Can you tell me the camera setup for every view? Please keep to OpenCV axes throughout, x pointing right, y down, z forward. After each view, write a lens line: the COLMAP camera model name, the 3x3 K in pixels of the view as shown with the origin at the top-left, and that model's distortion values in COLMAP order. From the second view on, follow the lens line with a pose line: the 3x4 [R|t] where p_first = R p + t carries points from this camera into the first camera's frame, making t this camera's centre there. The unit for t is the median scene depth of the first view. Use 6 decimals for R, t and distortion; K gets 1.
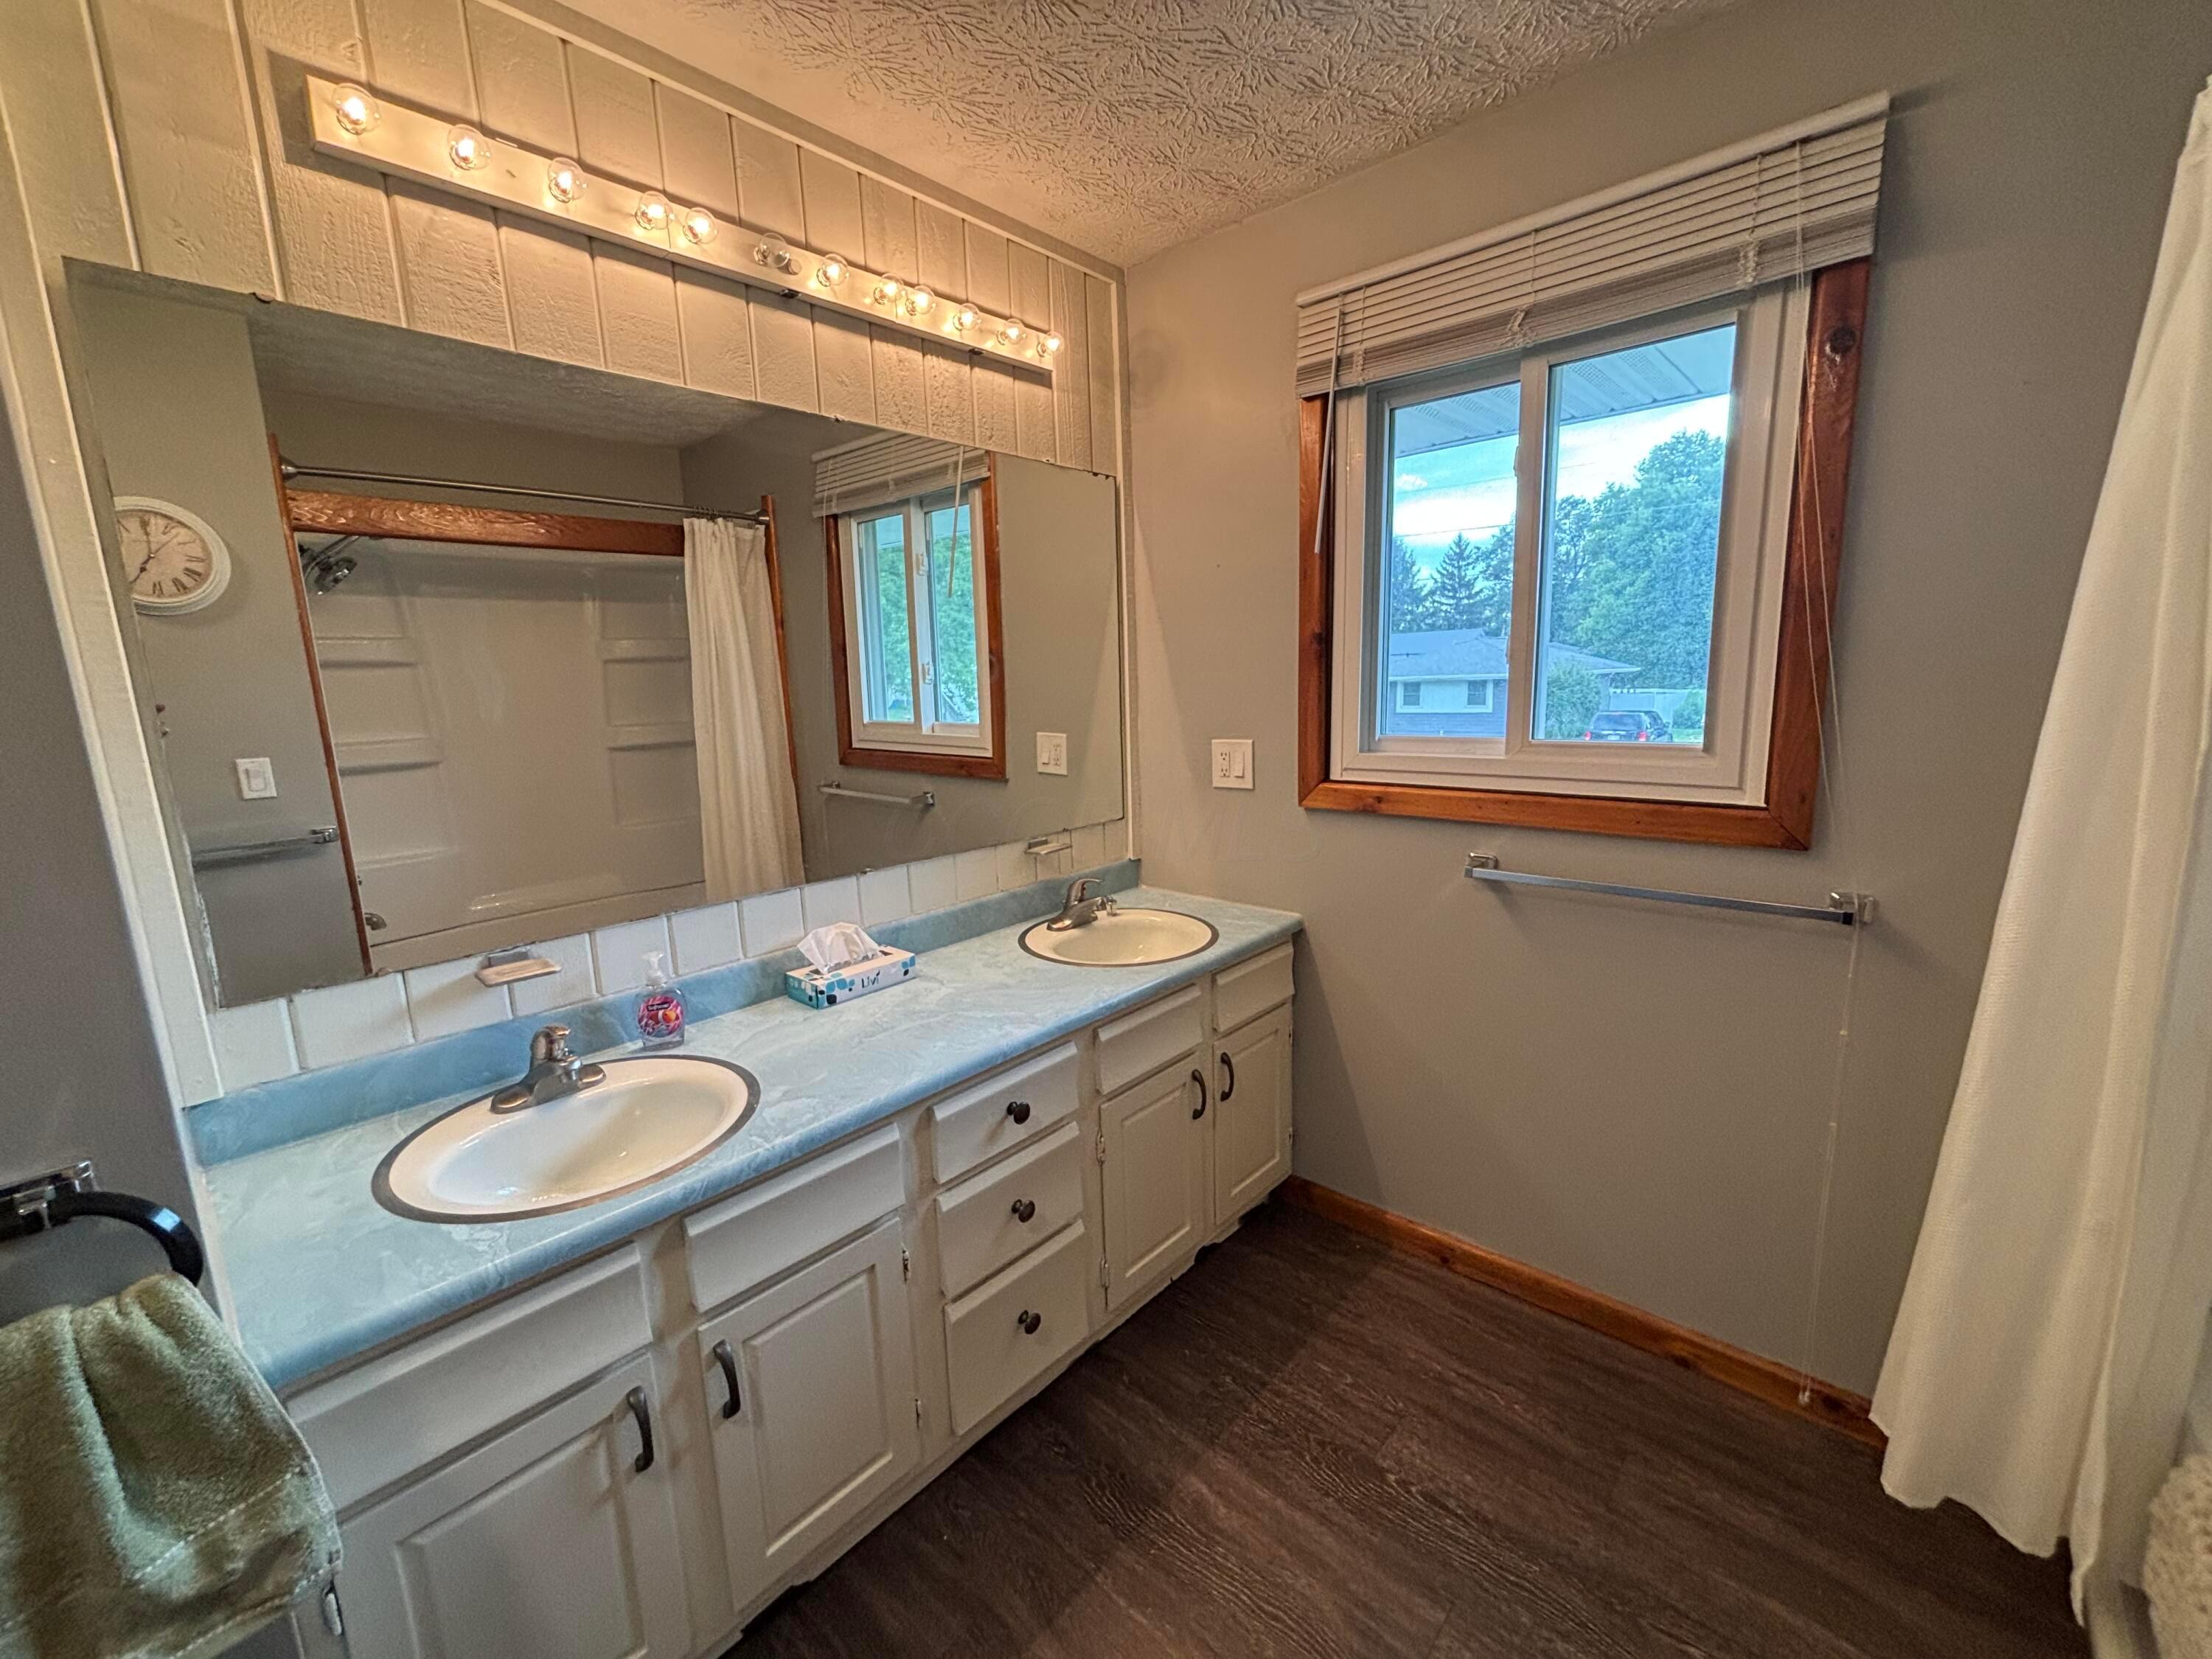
lens RADIAL K [[889.6, 0, 1102.6], [0, 889.6, 821.9], [0, 0, 1]] dist [0.000123, -0.002294]
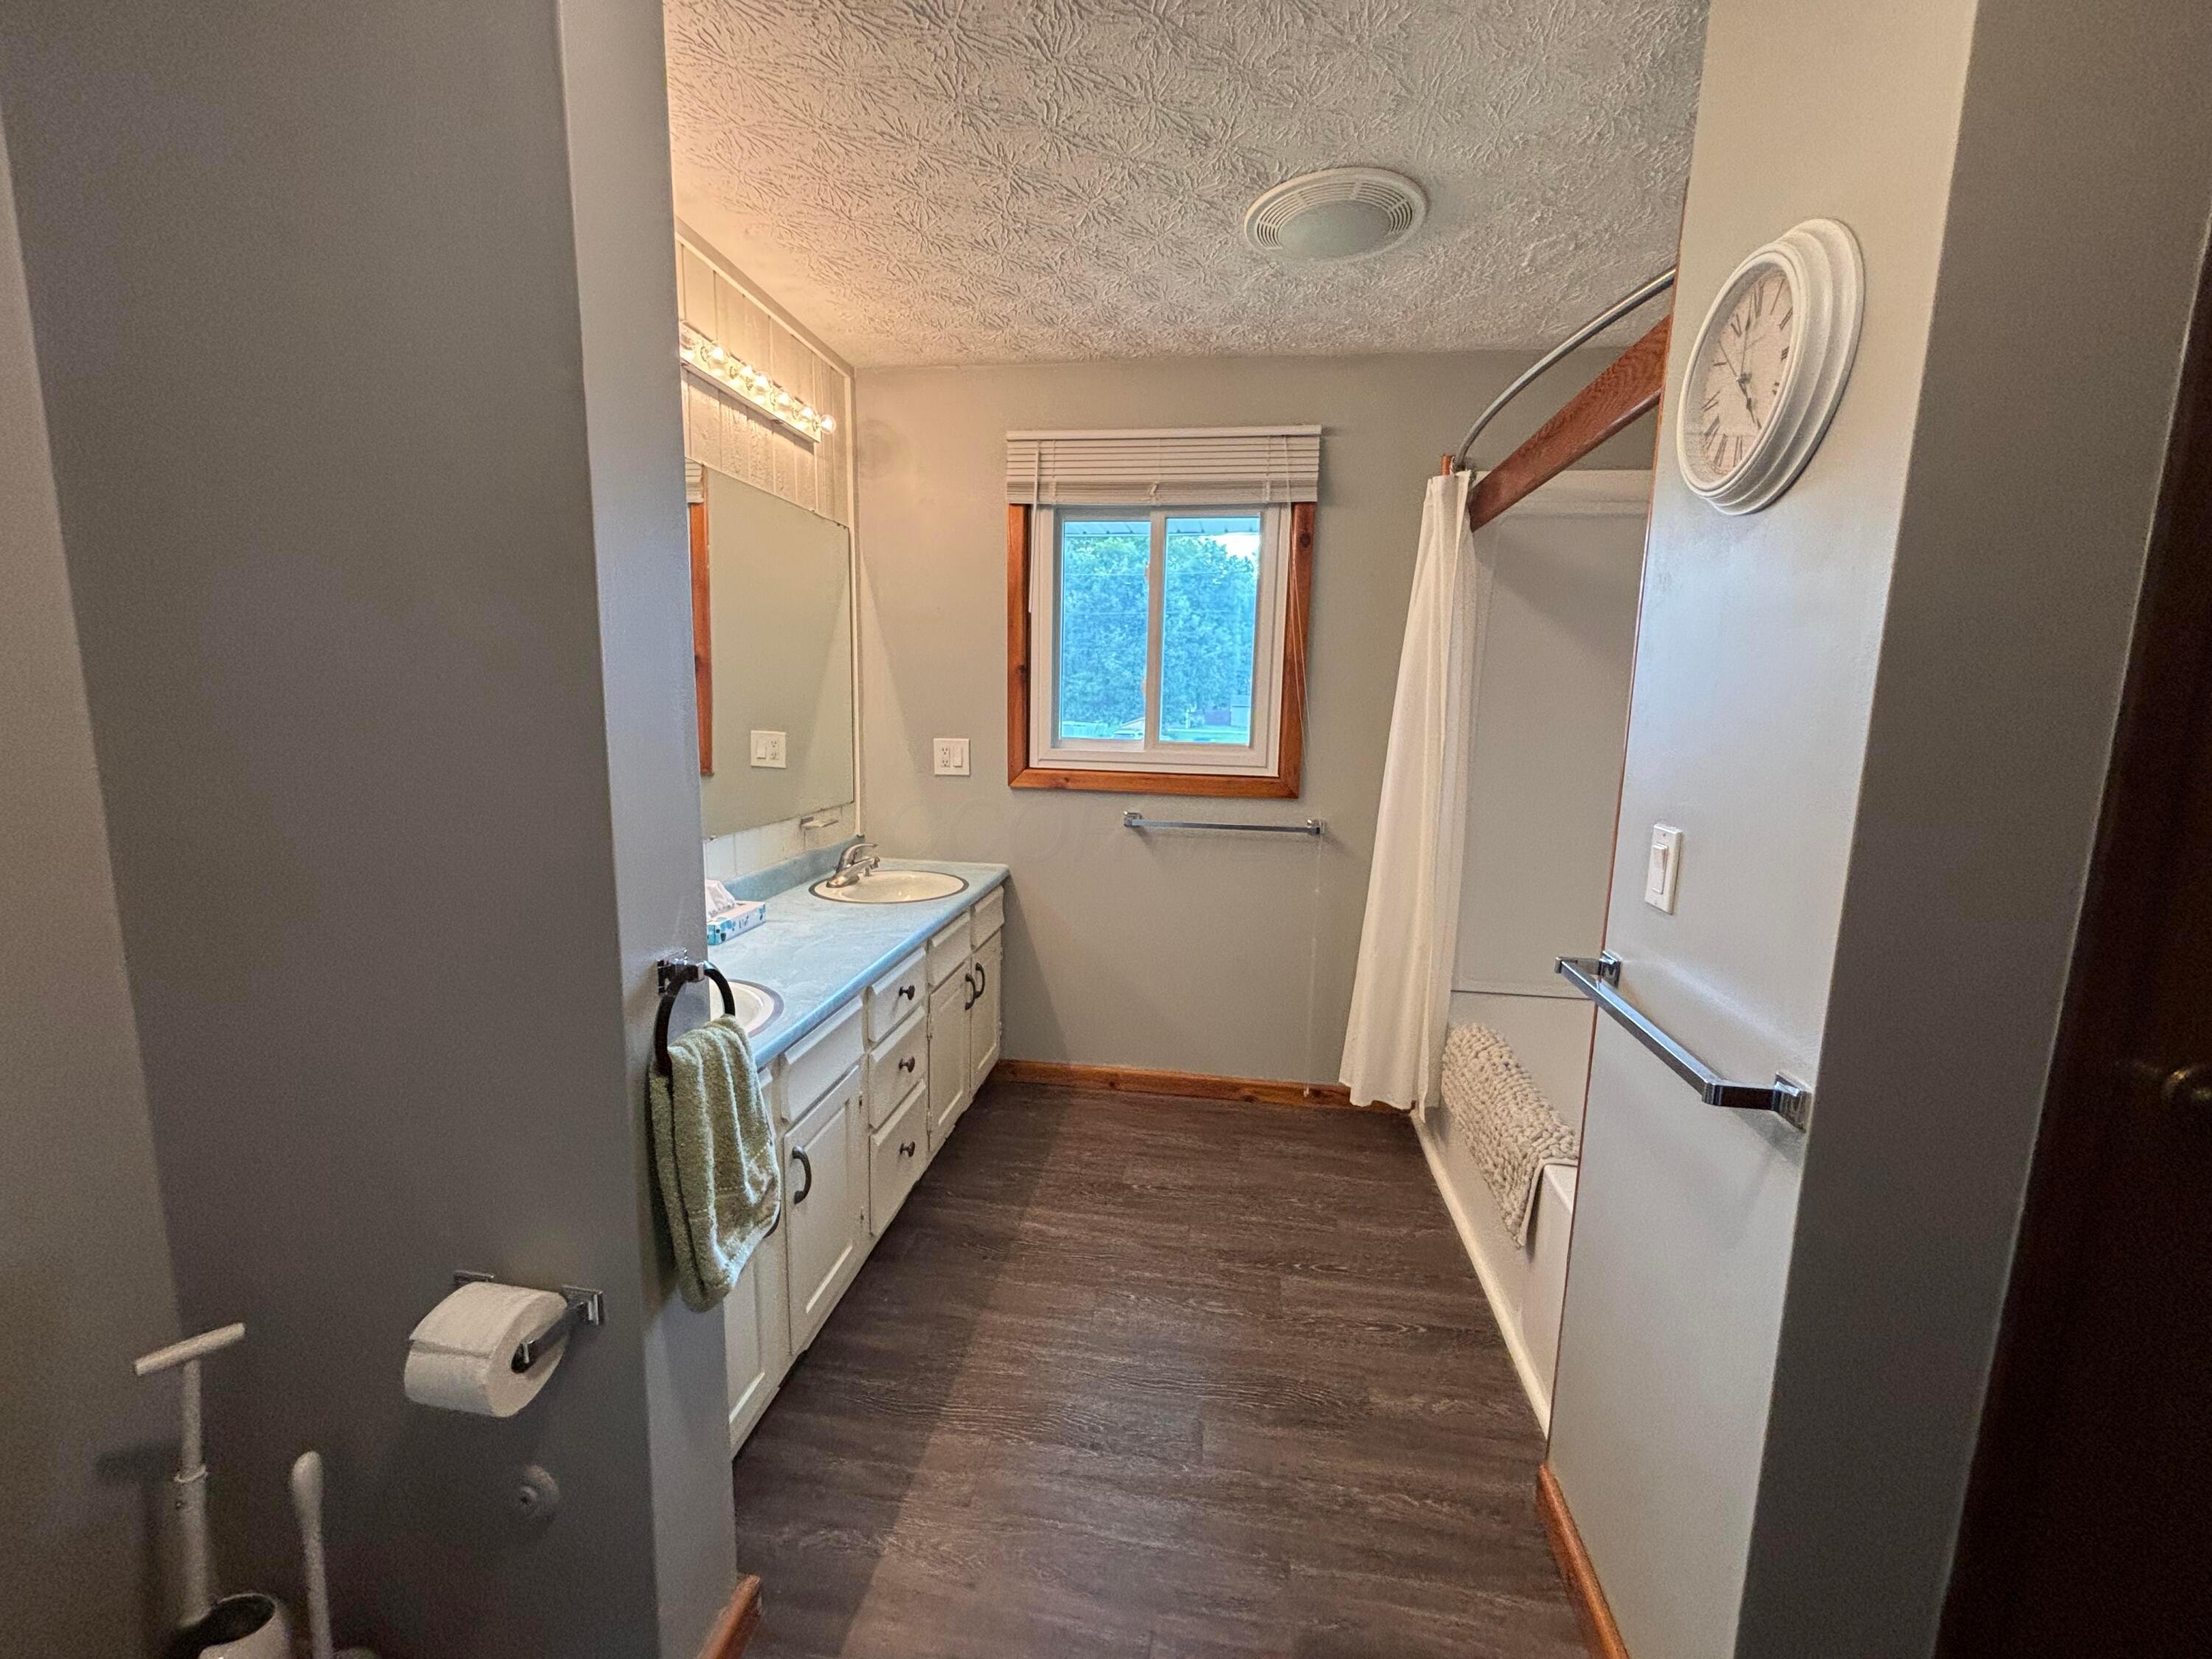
lens RADIAL K [[889.6, 0, 1102.6], [0, 889.6, 821.9], [0, 0, 1]] dist [0.000123, -0.002294]
pose [[0.829935, -0.027630, 0.557175, -0.508129], [0.042669, 0.998991, -0.014018, 0.074800], [-0.556226, 0.035408, 0.830276, -0.287507]]
